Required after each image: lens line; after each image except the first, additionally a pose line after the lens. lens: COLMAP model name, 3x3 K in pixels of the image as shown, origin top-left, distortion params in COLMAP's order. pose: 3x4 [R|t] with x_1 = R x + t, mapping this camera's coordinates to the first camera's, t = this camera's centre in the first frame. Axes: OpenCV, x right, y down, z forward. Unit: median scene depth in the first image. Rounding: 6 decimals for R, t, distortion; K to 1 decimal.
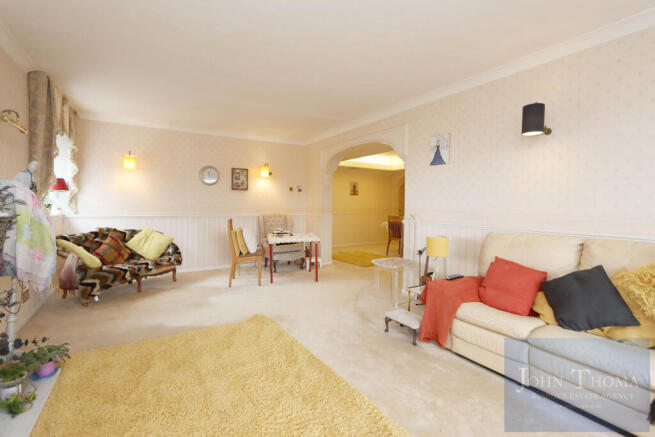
lens RADIAL K [[301.5, 0, 326.8], [0, 301.5, 216.2], [0, 0, 1]] dist [0.000574, 0.000746]
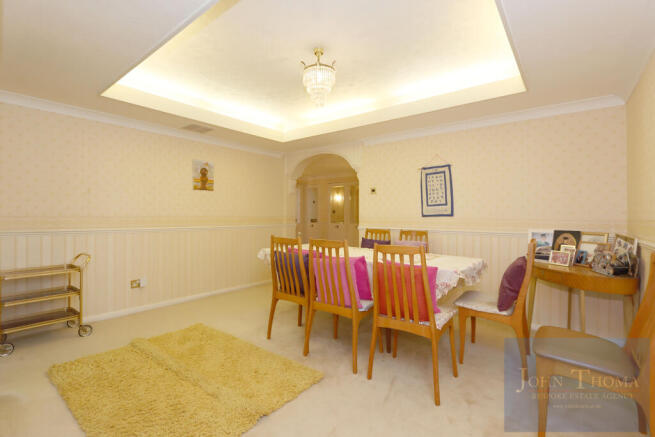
lens RADIAL K [[301.5, 0, 326.6], [0, 301.5, 217.7], [0, 0, 1]] dist [0.000574, 0.000746]
pose [[0.941957, 0.000473, 0.335733, 0.114419], [0.006970, 0.999756, -0.020963, -0.015095], [-0.335661, 0.022087, 0.941724, 0.491812]]
